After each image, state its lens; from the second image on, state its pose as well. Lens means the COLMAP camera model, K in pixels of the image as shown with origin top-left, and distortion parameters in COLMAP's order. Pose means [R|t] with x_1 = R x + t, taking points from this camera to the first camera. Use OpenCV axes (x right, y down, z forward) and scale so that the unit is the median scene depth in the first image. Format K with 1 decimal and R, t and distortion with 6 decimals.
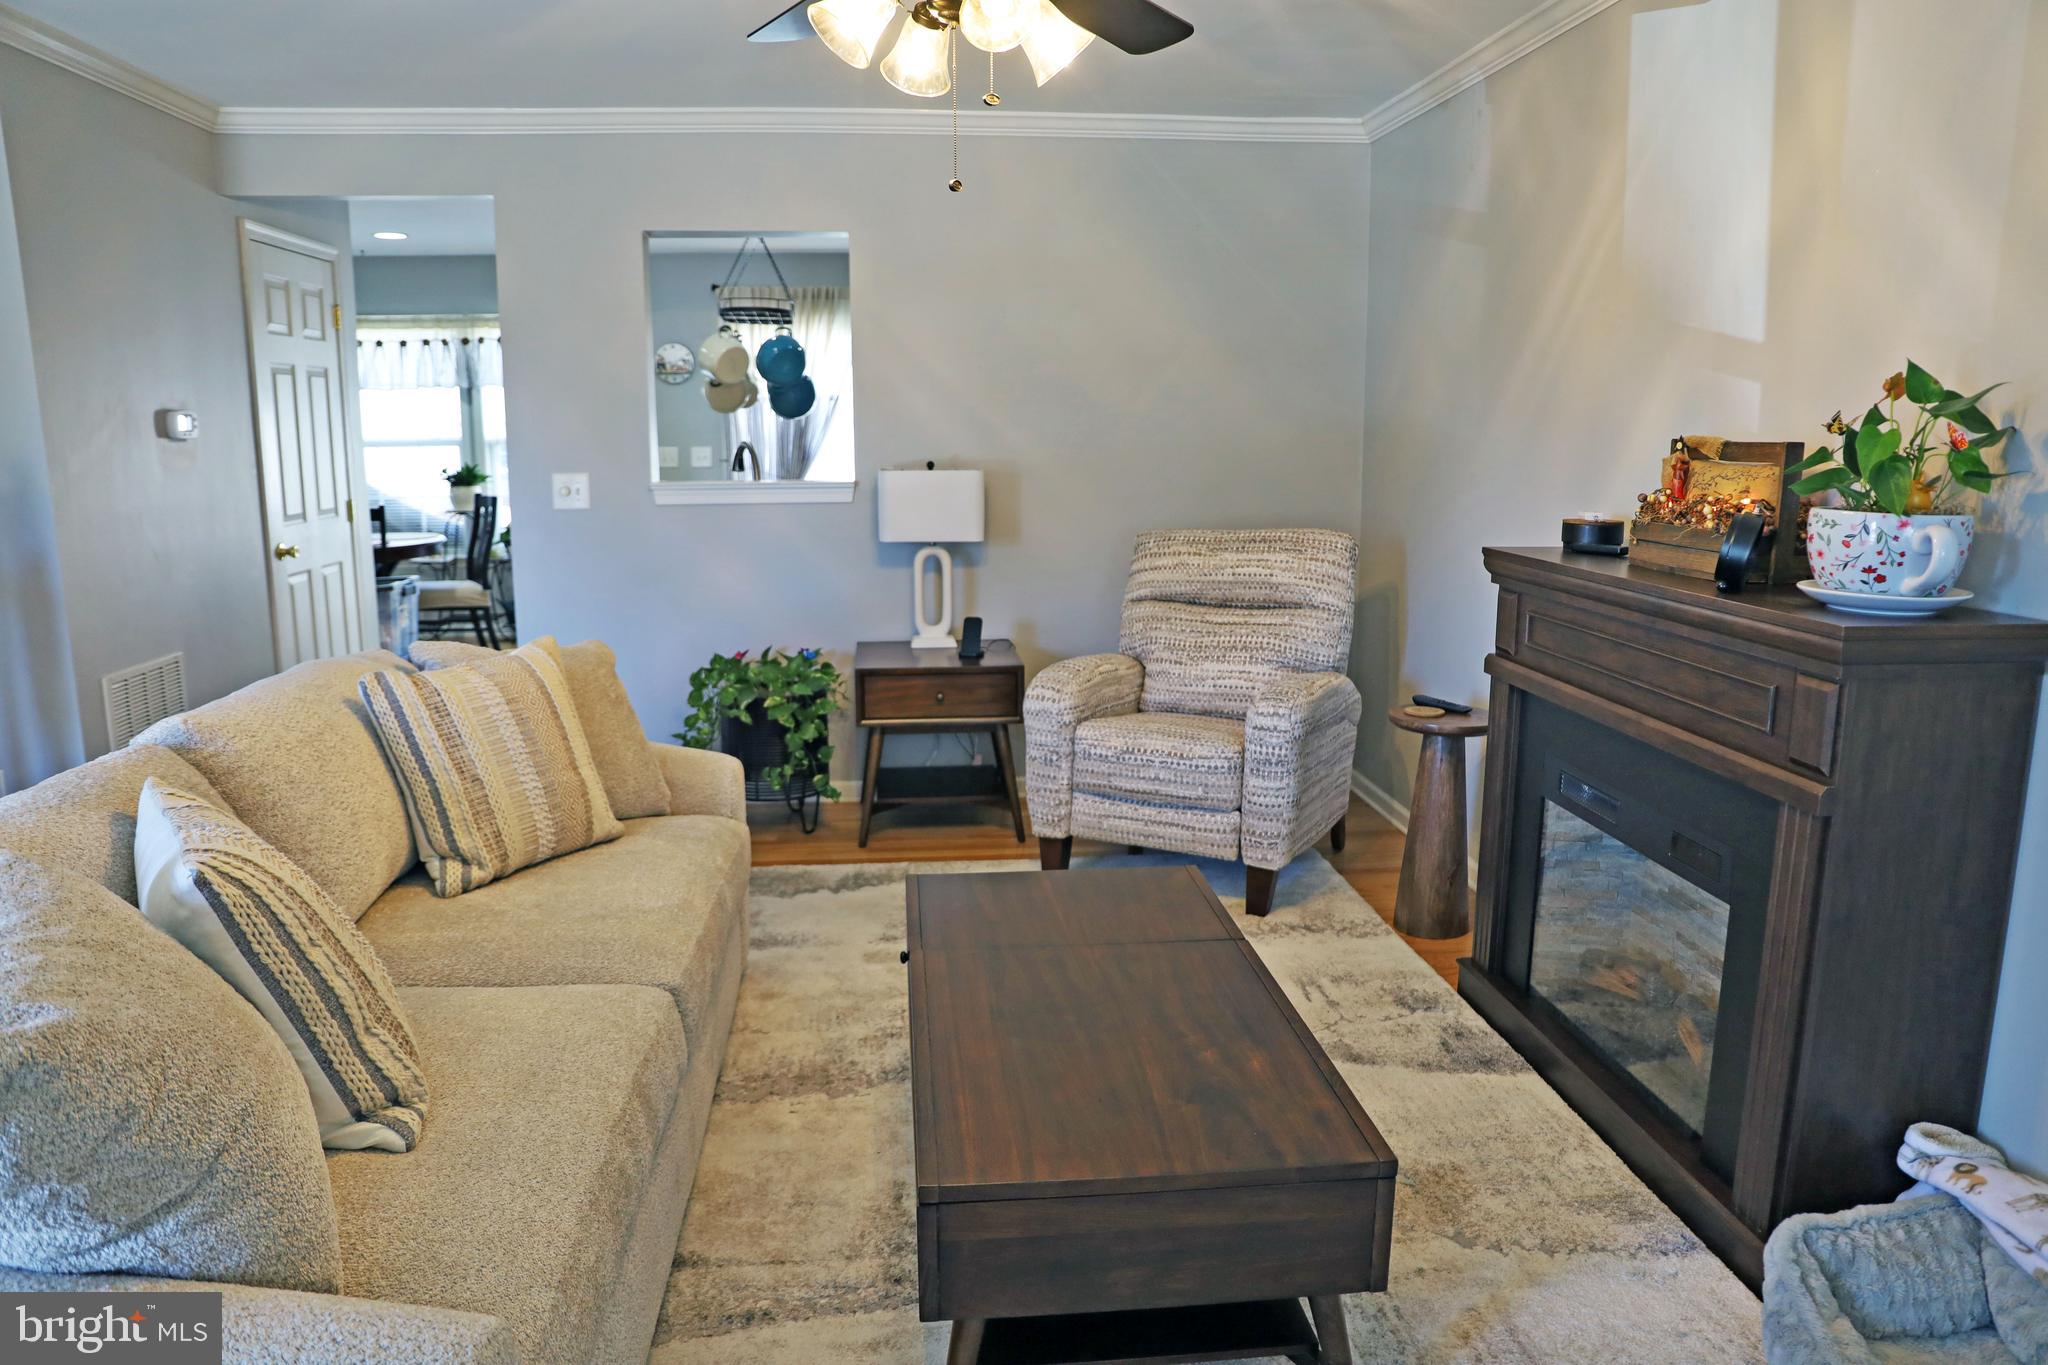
lens RADIAL K [[1393.6, 0, 1024.0], [0, 1393.6, 682.5], [0, 0, 1]] dist [-0.135616, 0.097735]
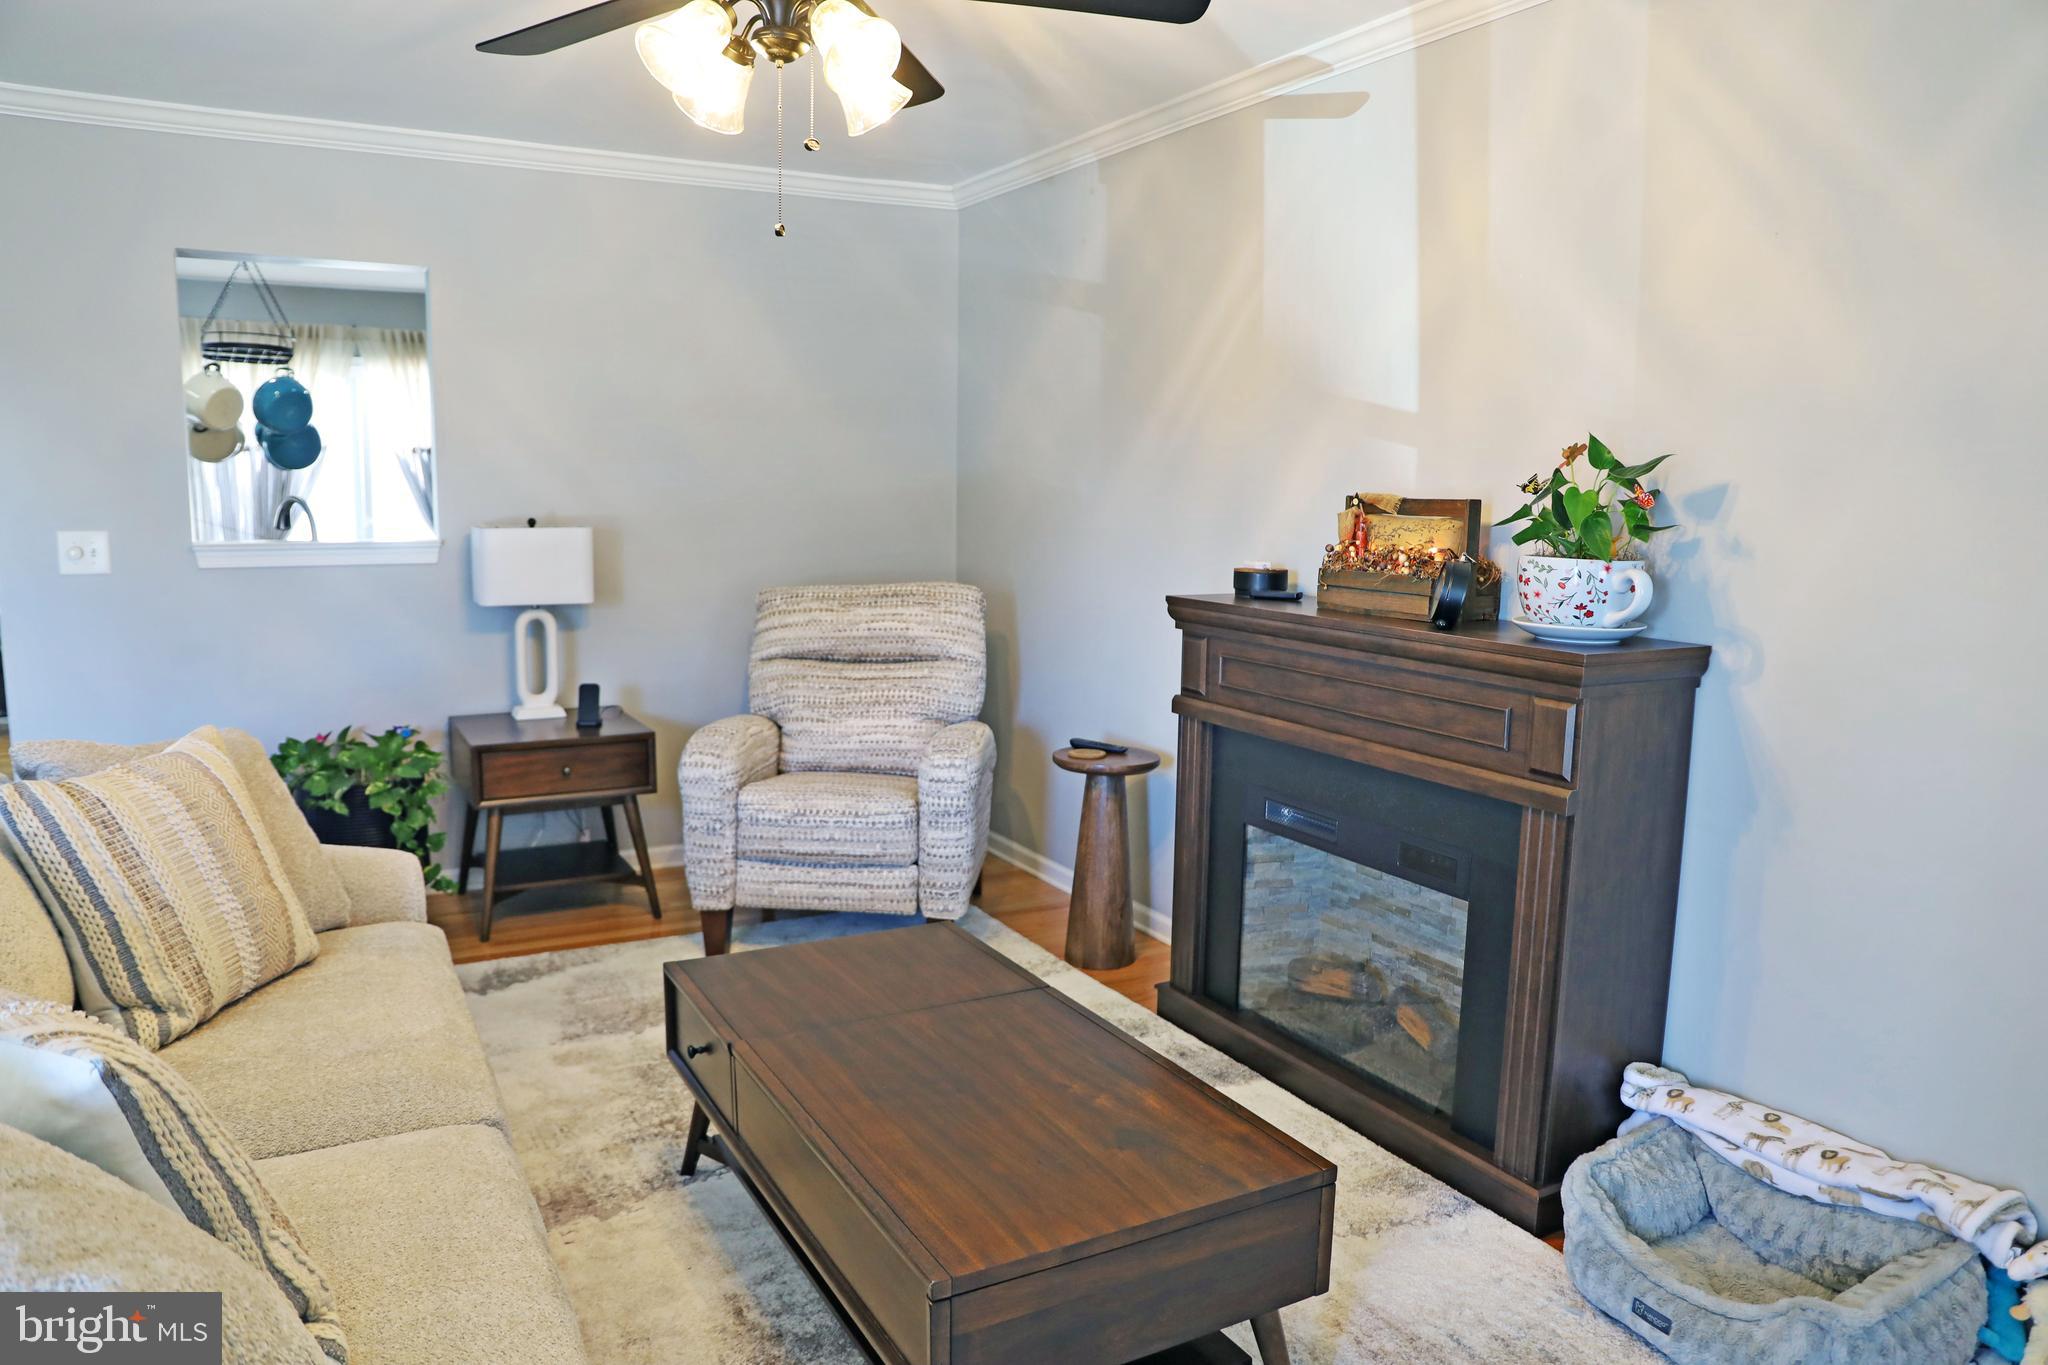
lens RADIAL K [[1393.6, 0, 1024.0], [0, 1393.6, 682.5], [0, 0, 1]] dist [-0.135616, 0.097735]
pose [[0.917288, -0.043578, 0.395832, -0.221026], [0.058881, 0.997911, -0.026587, -0.009695], [-0.393846, 0.047695, 0.917938, 0.056618]]
